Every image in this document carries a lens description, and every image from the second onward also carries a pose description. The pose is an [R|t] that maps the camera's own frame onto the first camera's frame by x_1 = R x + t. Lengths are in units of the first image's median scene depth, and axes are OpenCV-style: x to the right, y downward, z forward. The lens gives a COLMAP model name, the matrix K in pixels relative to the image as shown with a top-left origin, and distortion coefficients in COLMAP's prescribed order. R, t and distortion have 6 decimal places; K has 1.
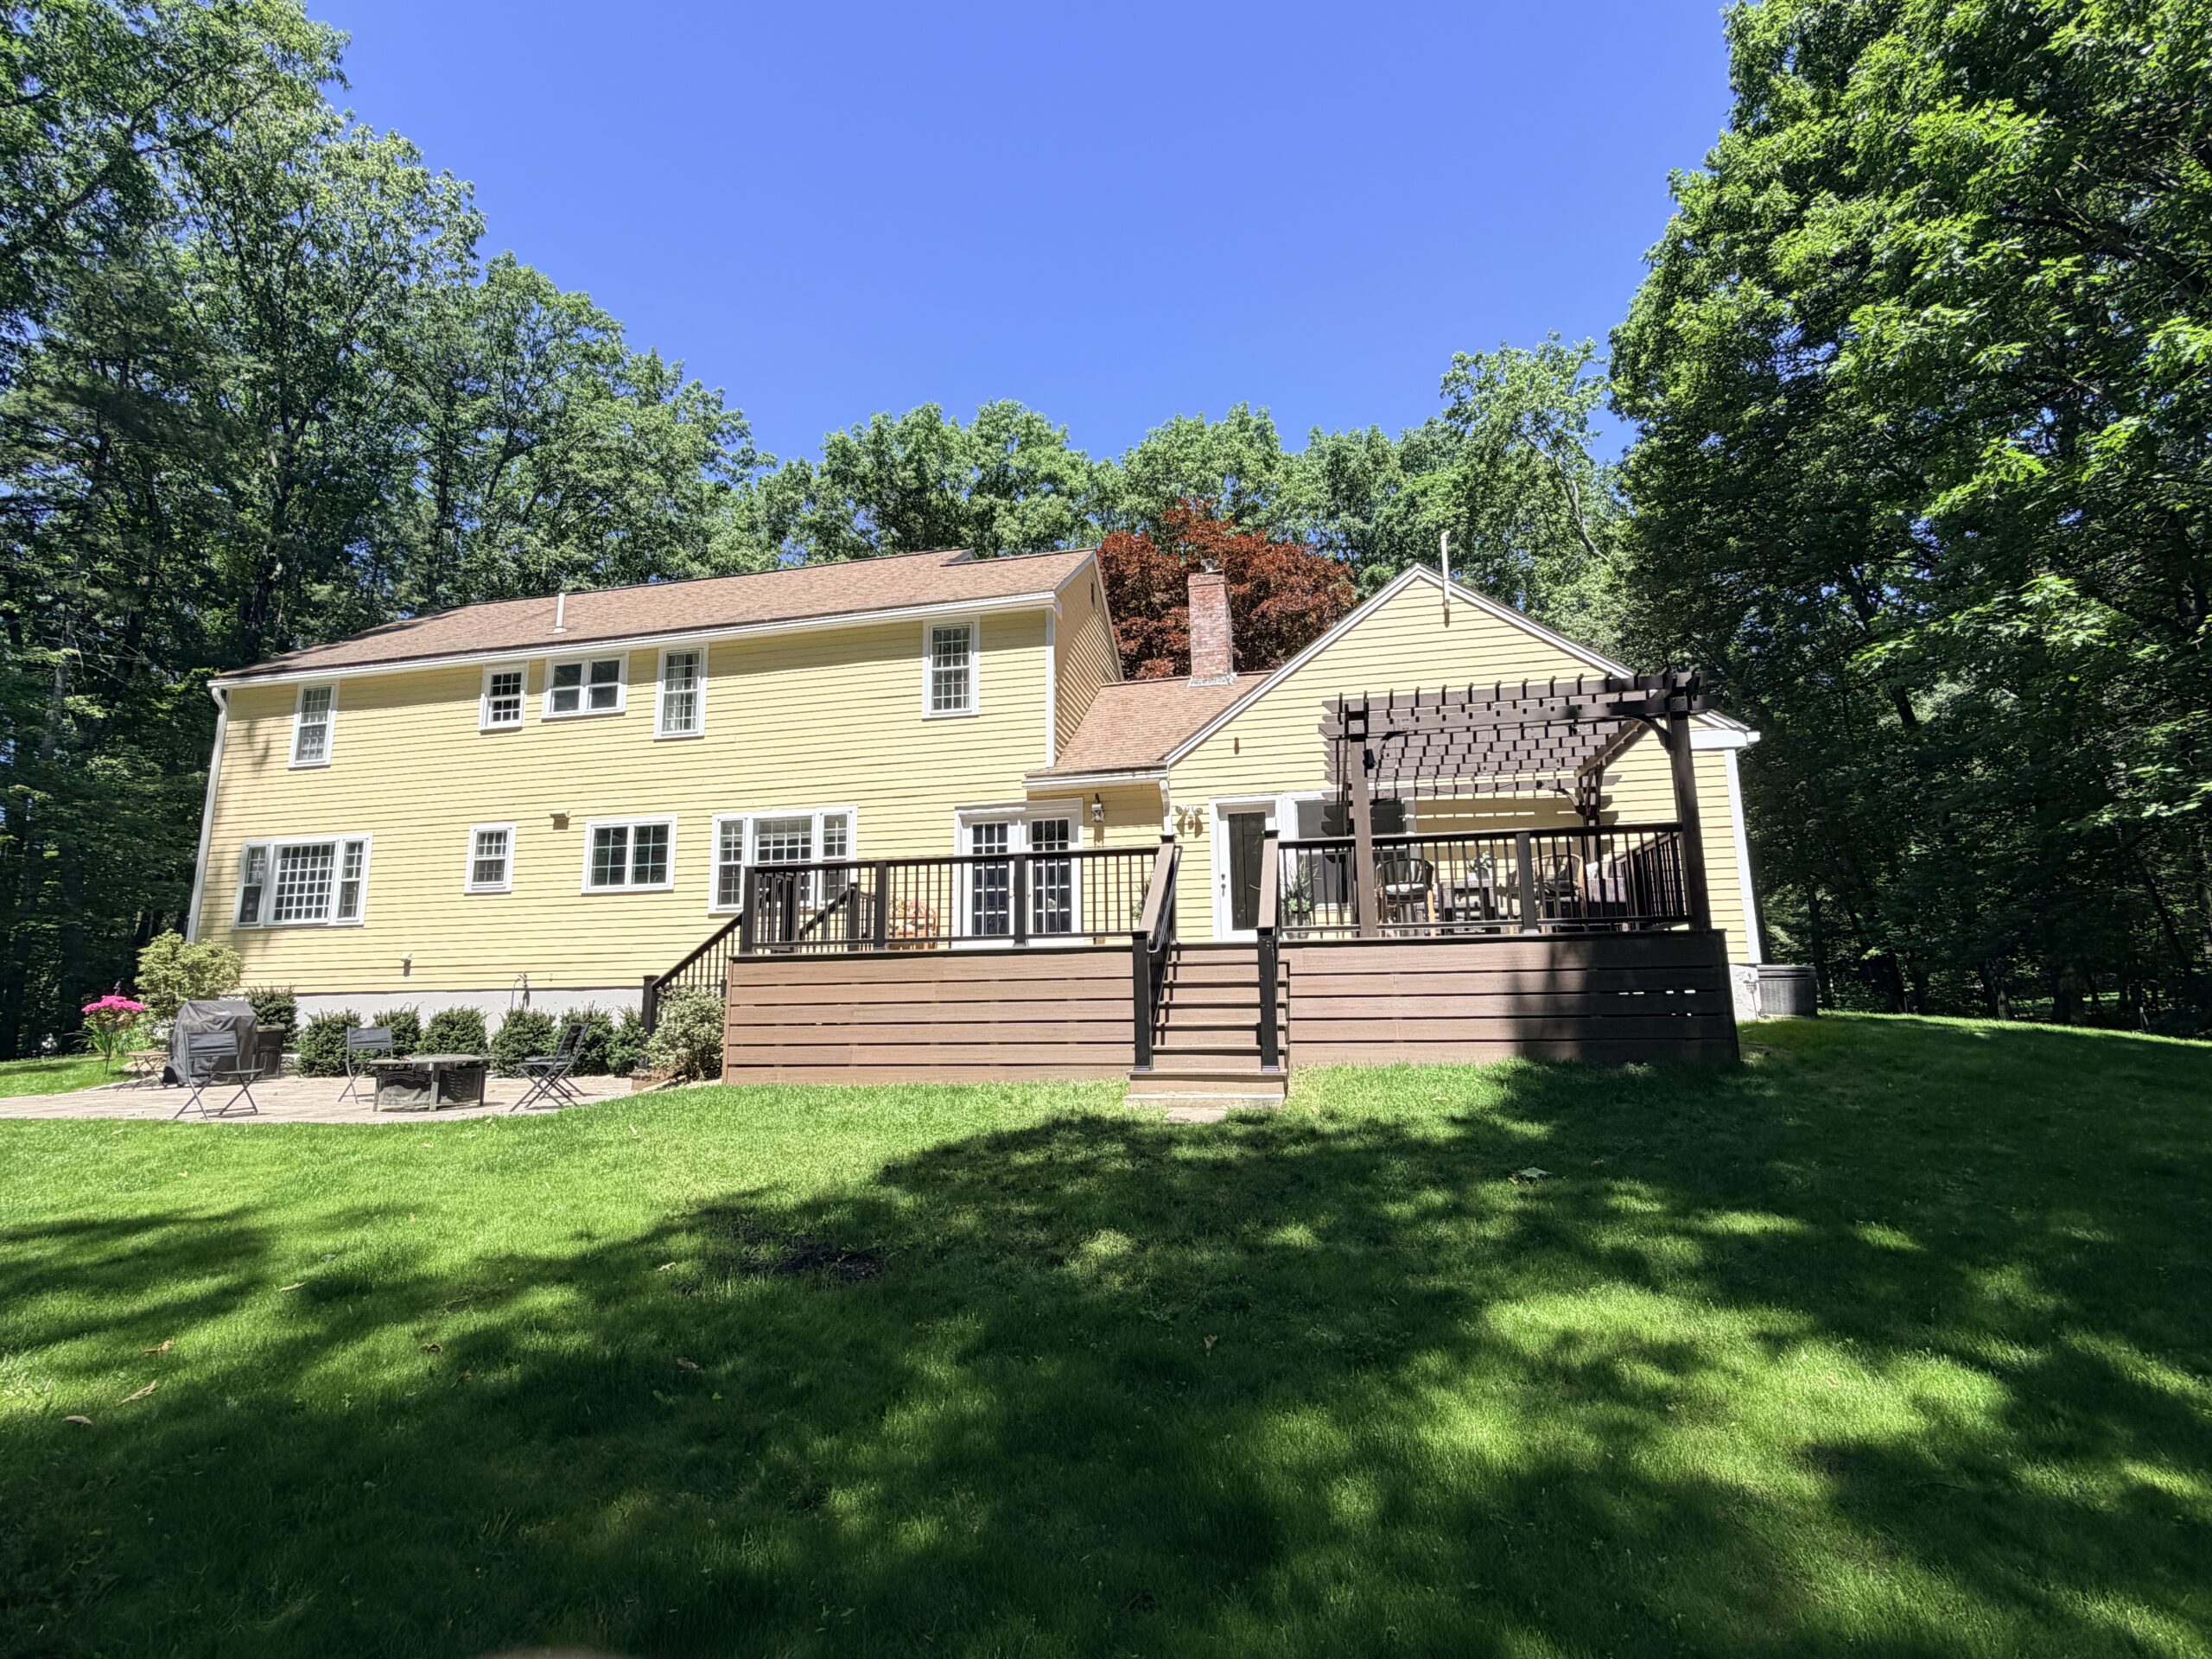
lens RADIAL K [[1014.7, 0, 1106.0], [0, 1014.7, 829.5], [0, 0, 1]] dist [-0.000061, 0.000029]
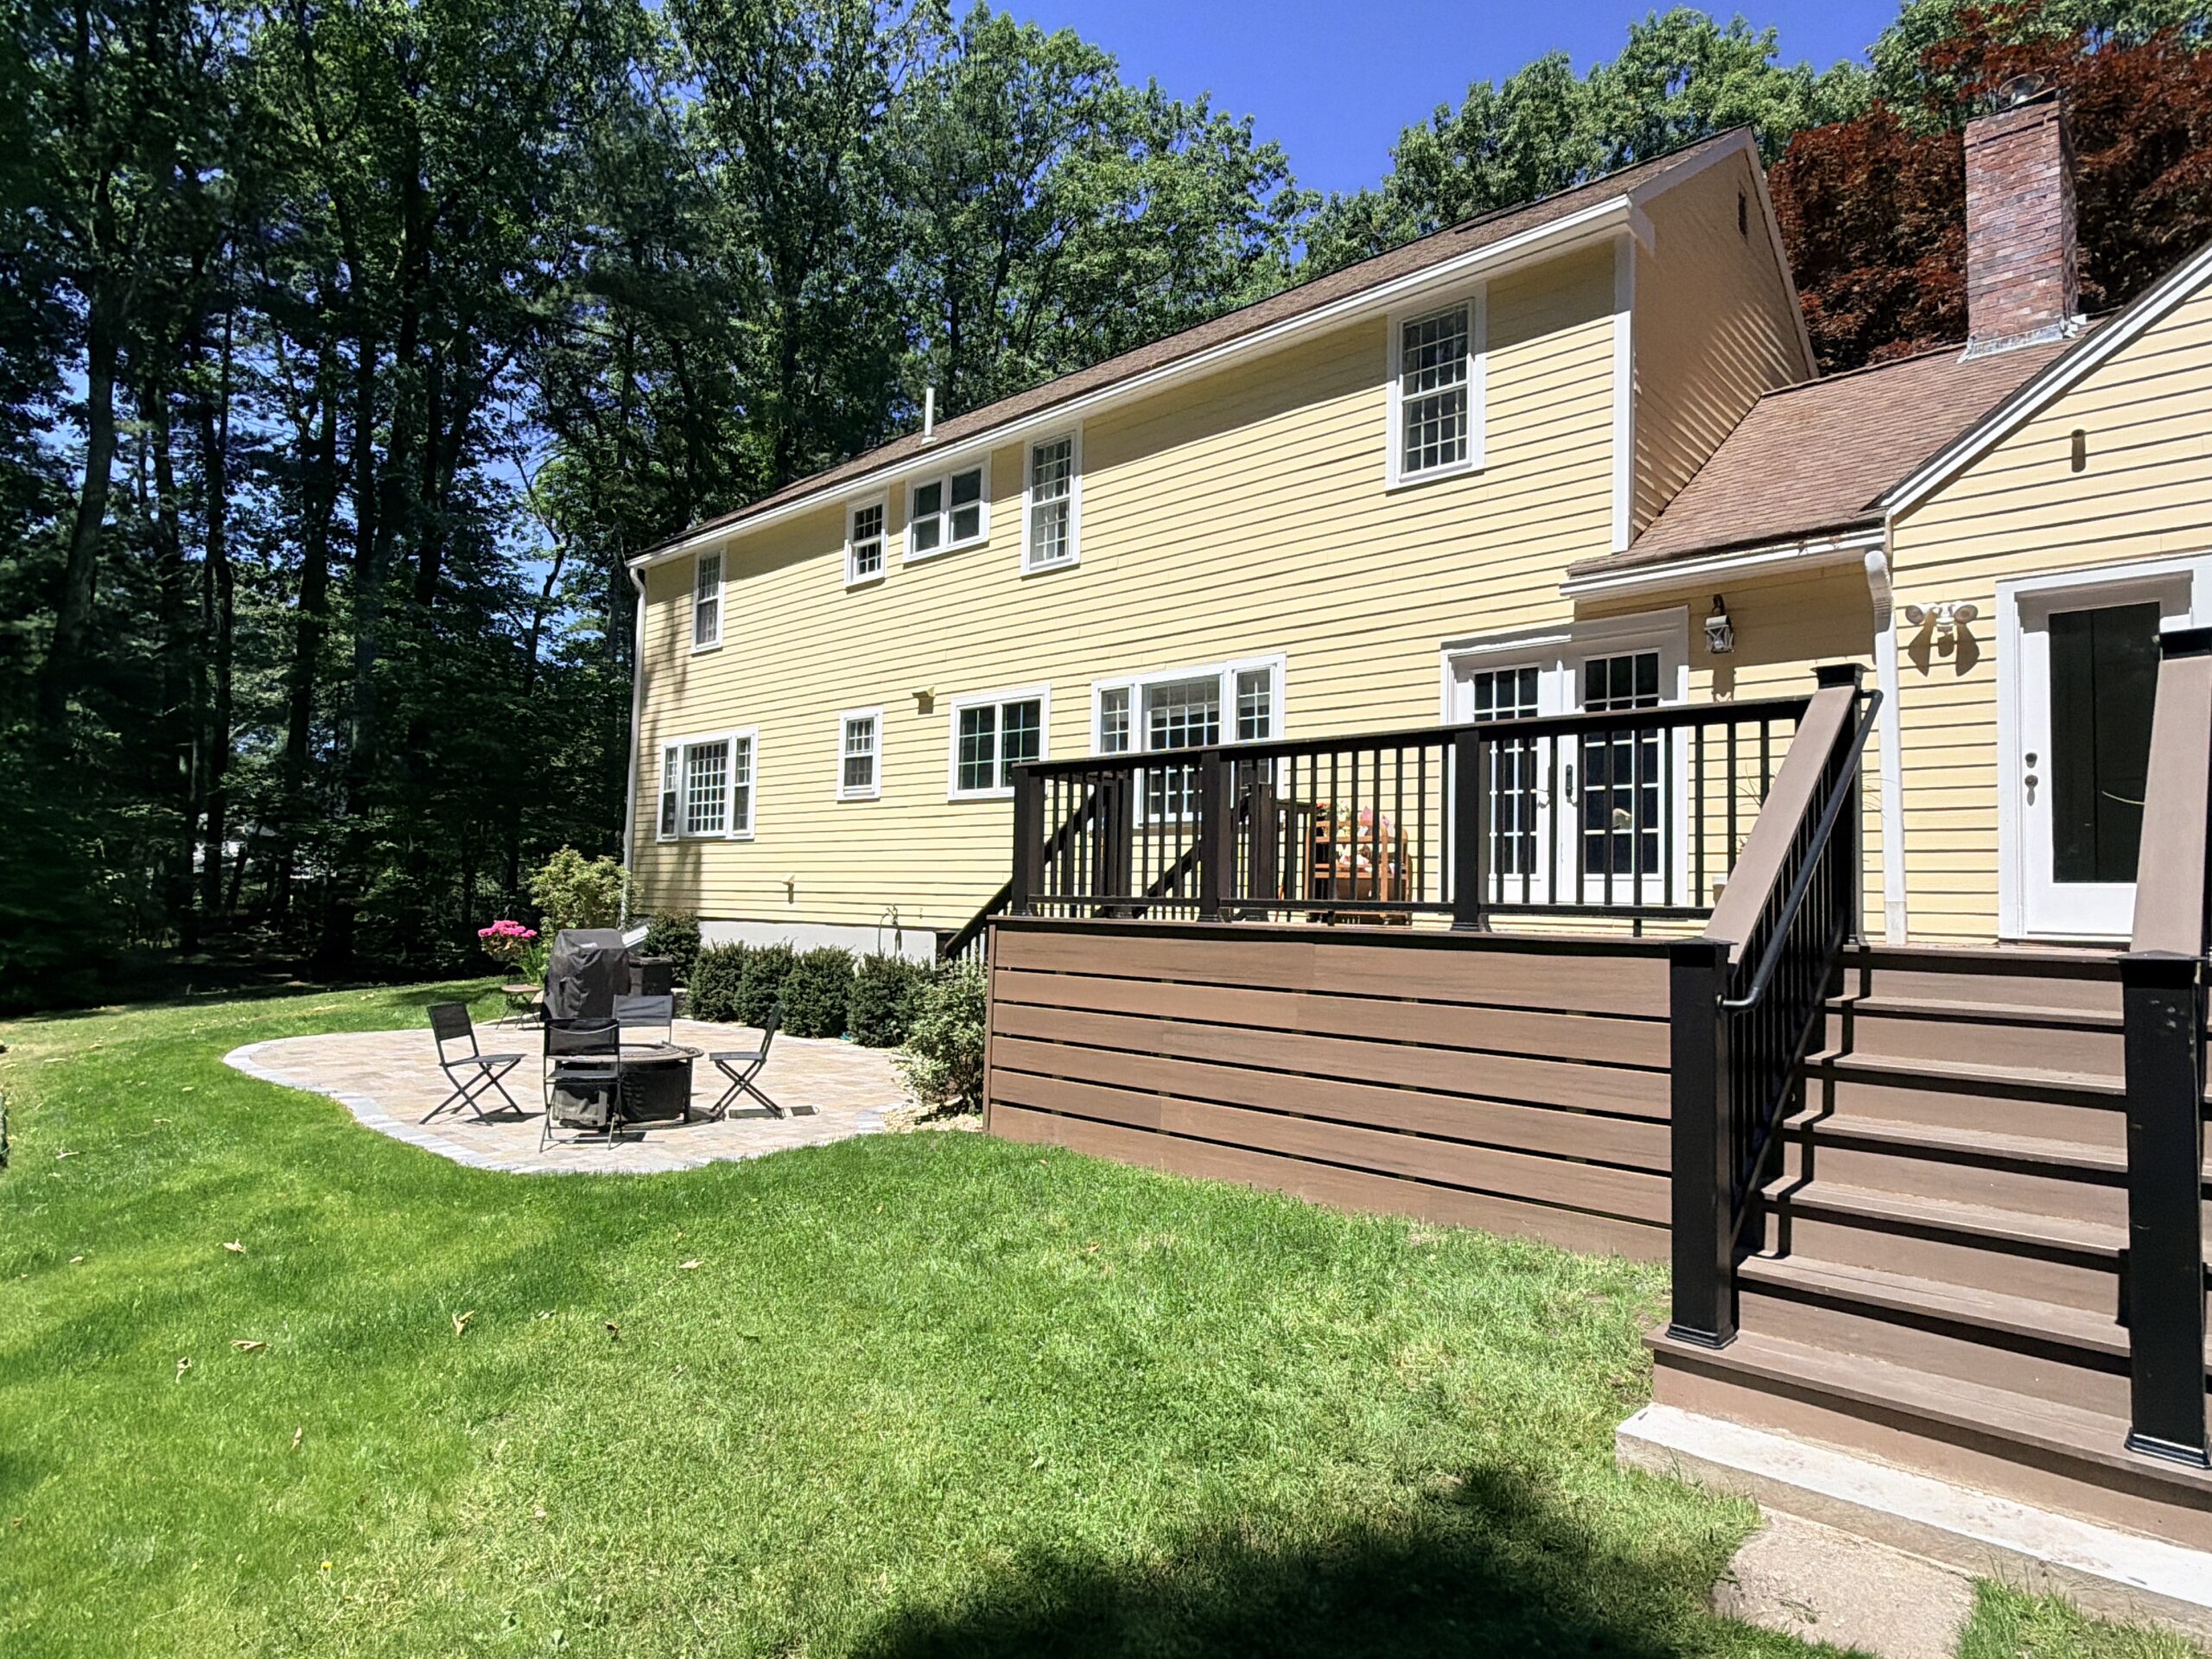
lens RADIAL K [[1261.8, 0, 1106.0], [0, 1261.8, 829.5], [0, 0, 1]] dist [0.000501, -0.000521]
pose [[0.859226, 0.005341, -0.511568, 0.043557], [0.048441, 0.994604, 0.091745, 0.006220], [0.509298, -0.103610, 0.854331, 0.281615]]
